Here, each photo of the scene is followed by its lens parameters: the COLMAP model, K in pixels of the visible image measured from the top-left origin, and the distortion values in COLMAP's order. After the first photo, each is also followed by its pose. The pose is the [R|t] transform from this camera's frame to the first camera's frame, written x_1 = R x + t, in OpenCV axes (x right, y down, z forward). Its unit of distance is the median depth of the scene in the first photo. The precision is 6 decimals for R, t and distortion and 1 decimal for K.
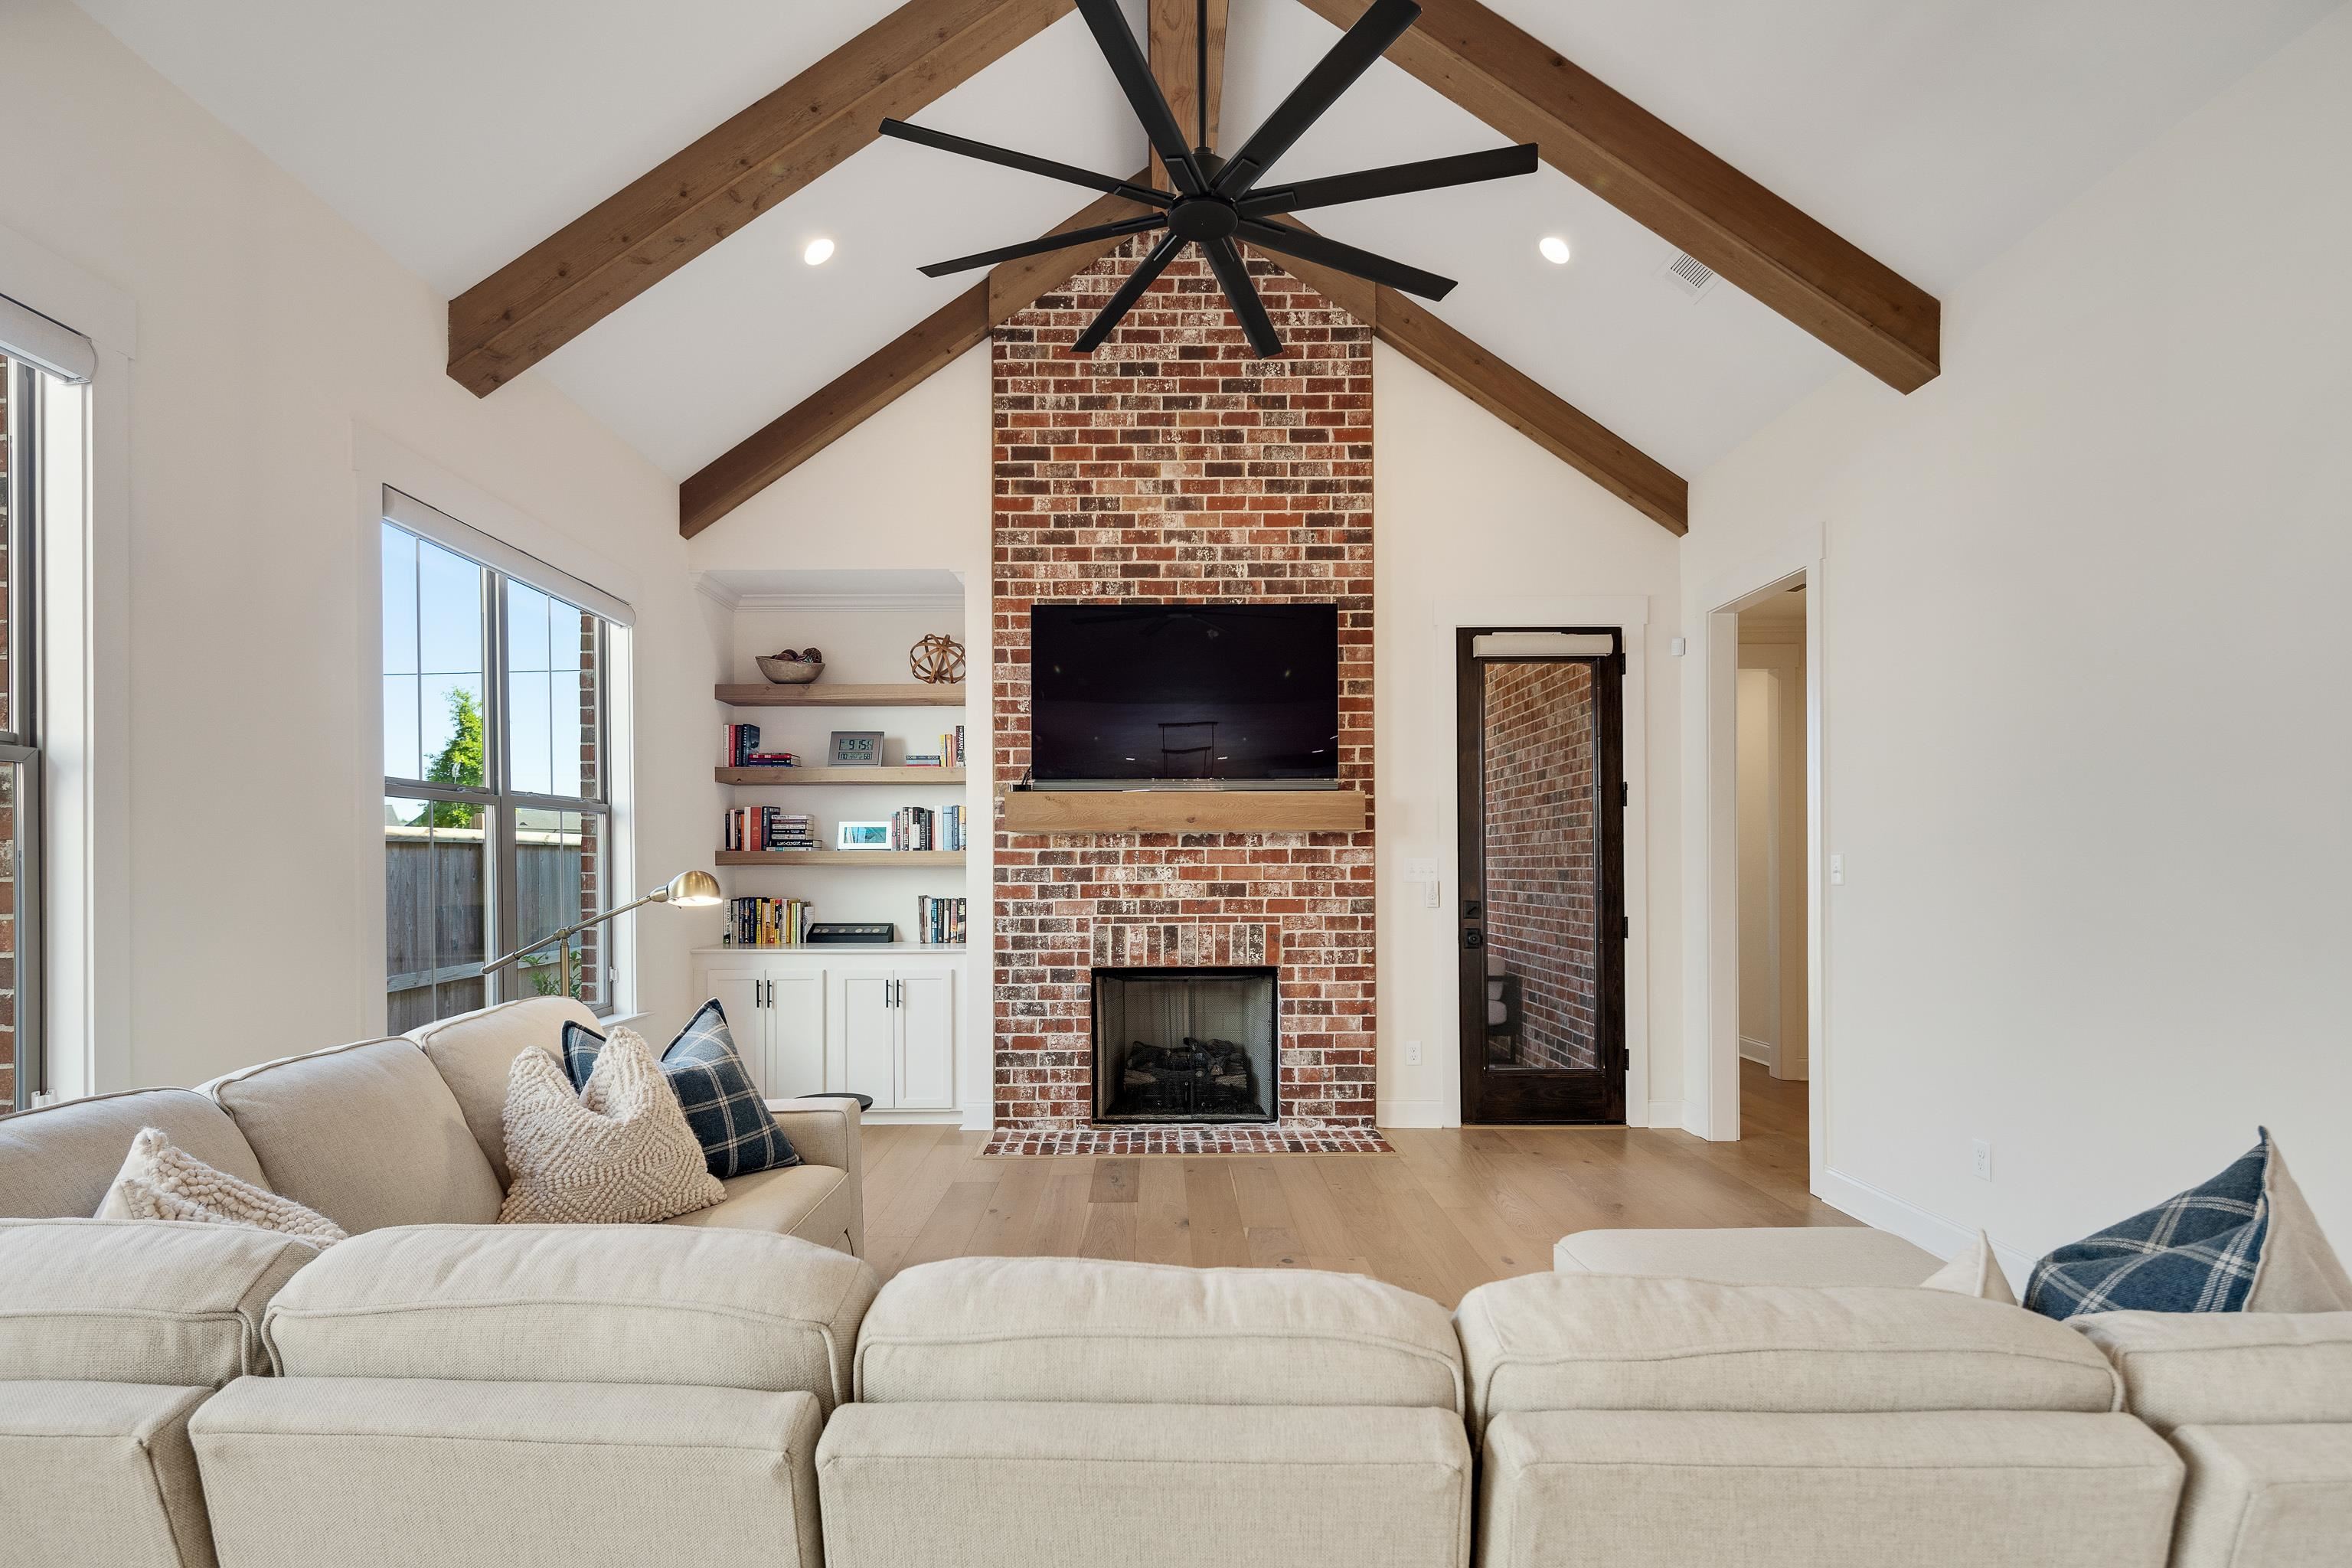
lens RADIAL K [[1141.4, 0, 1162.1], [0, 1141.4, 859.1], [0, 0, 1]] dist [0.006030, -0.003989]
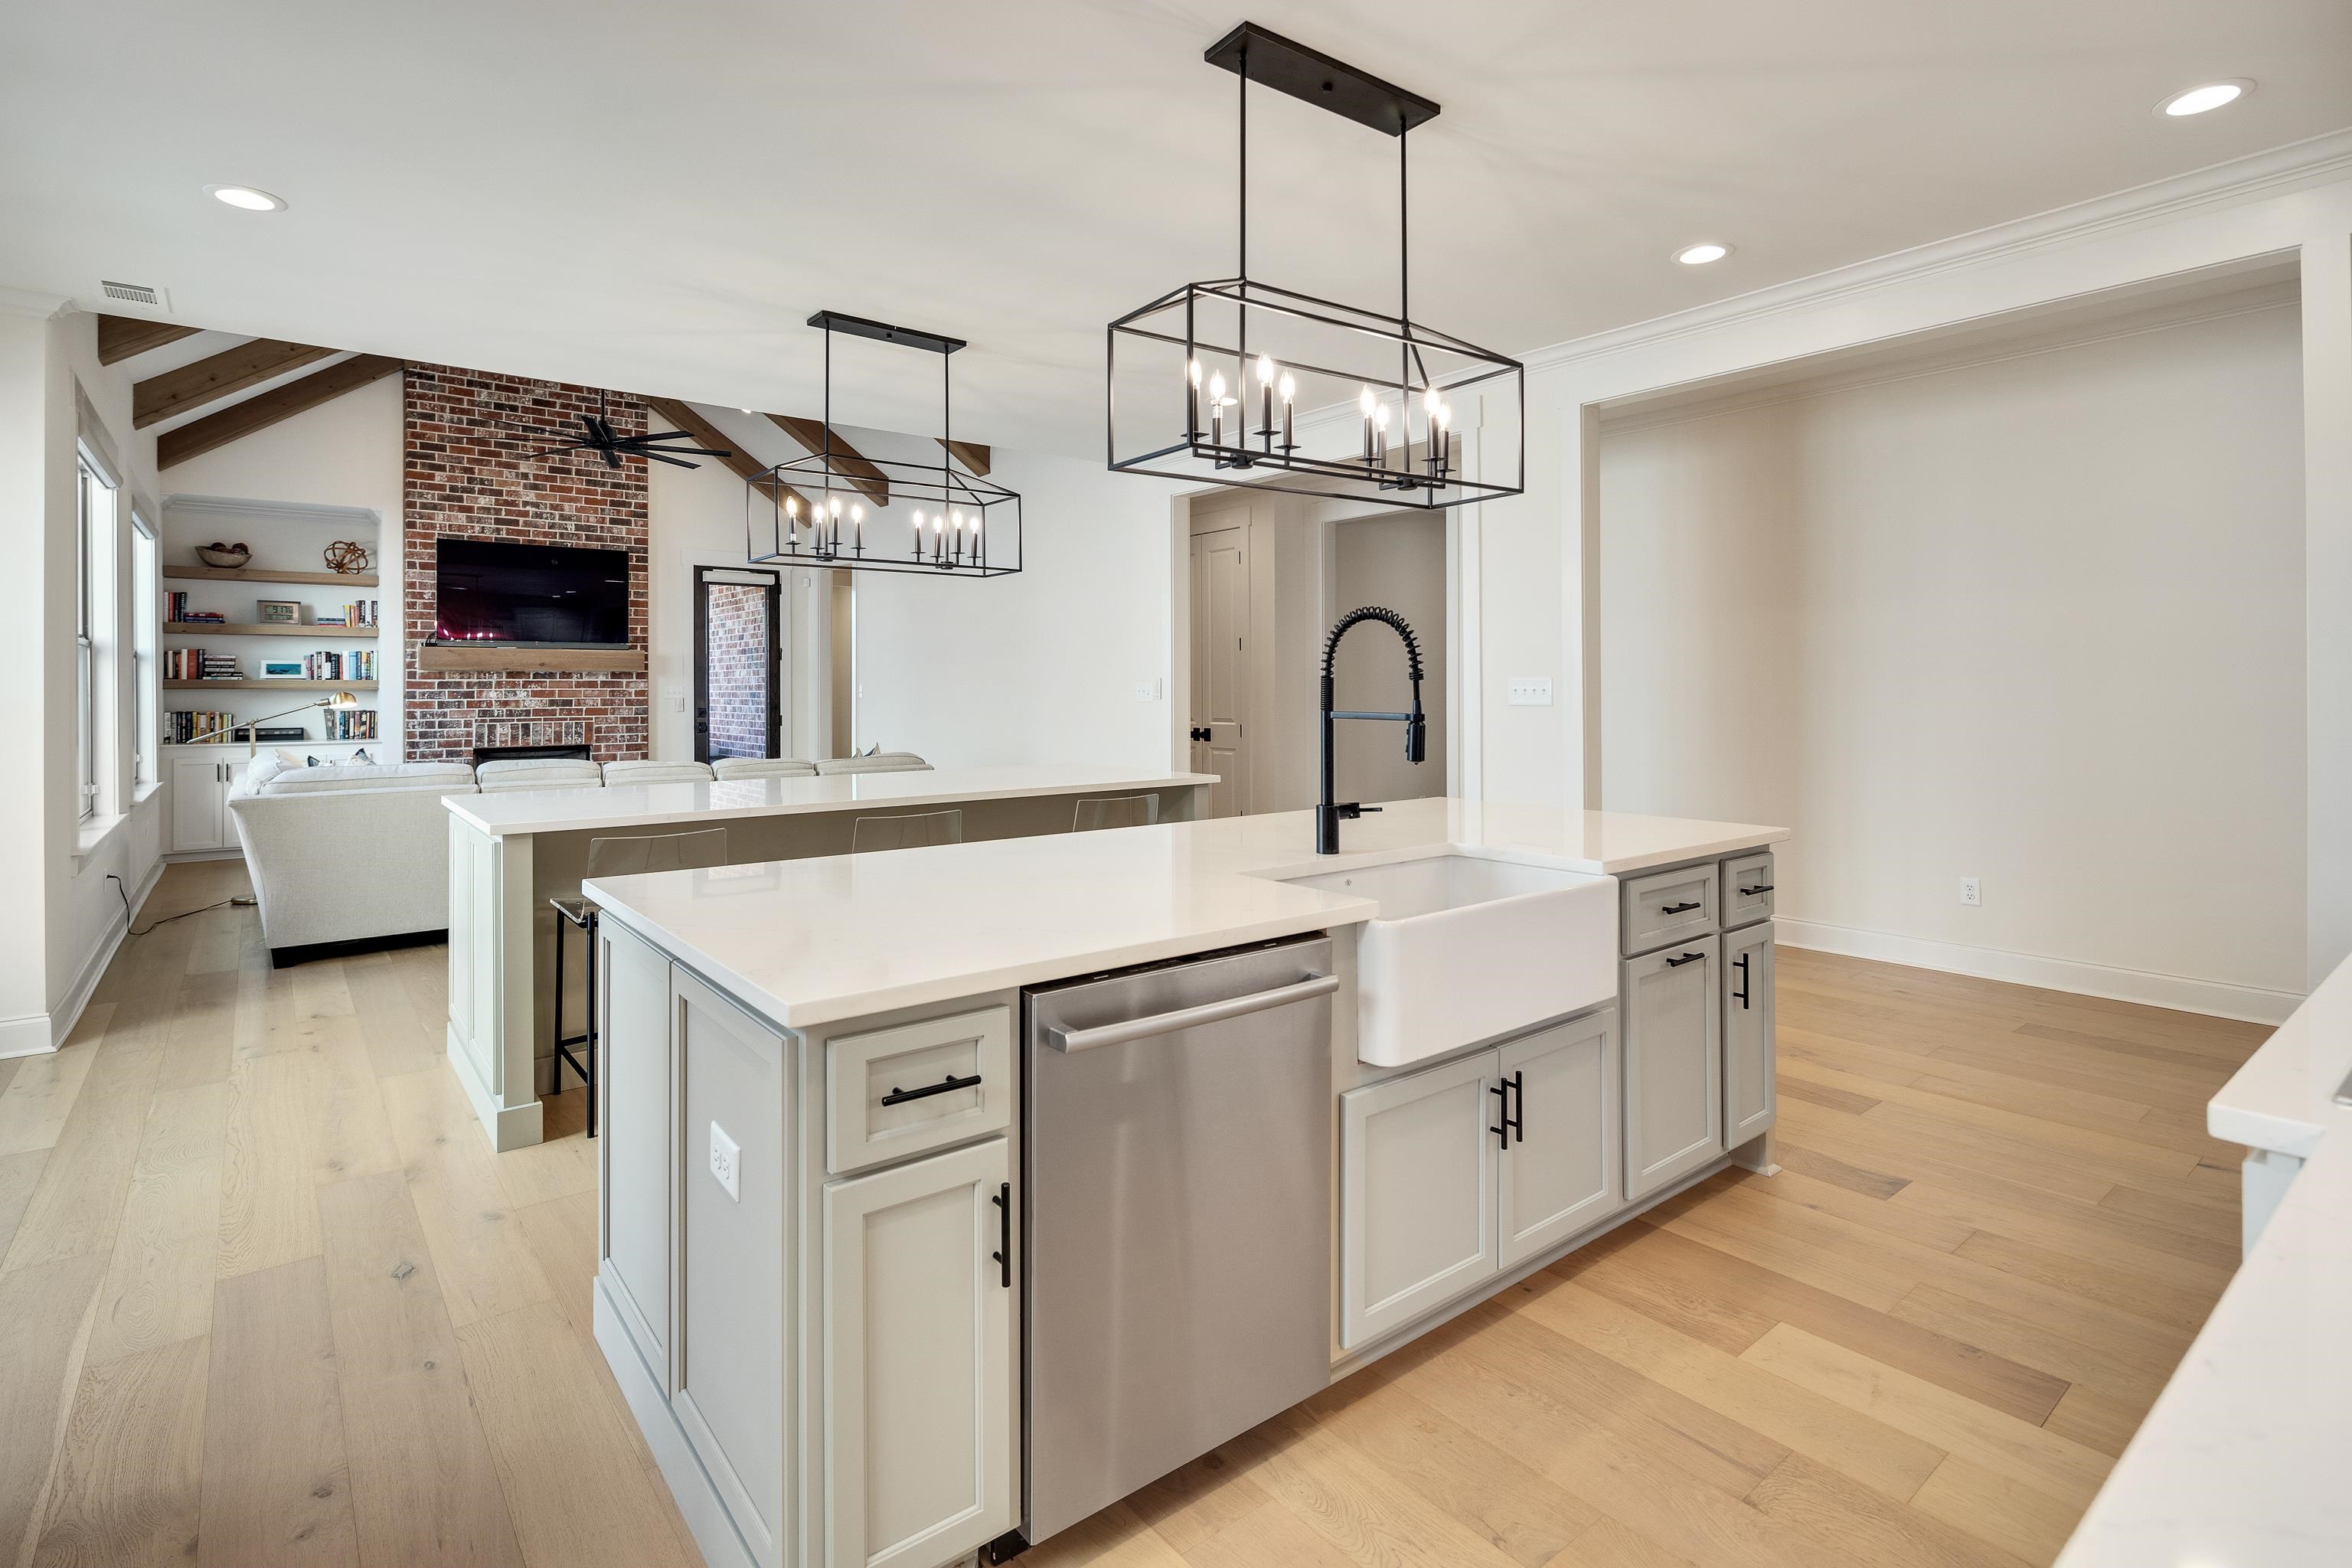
lens RADIAL K [[1141.4, 0, 1166.8], [0, 1141.4, 682.8], [0, 0, 1]] dist [0.006030, -0.003989]
pose [[0.786413, 0.004611, 0.617684, -0.306104], [-0.003576, 0.999989, -0.002913, -0.003361], [-0.617691, 0.000082, 0.786421, -1.013794]]
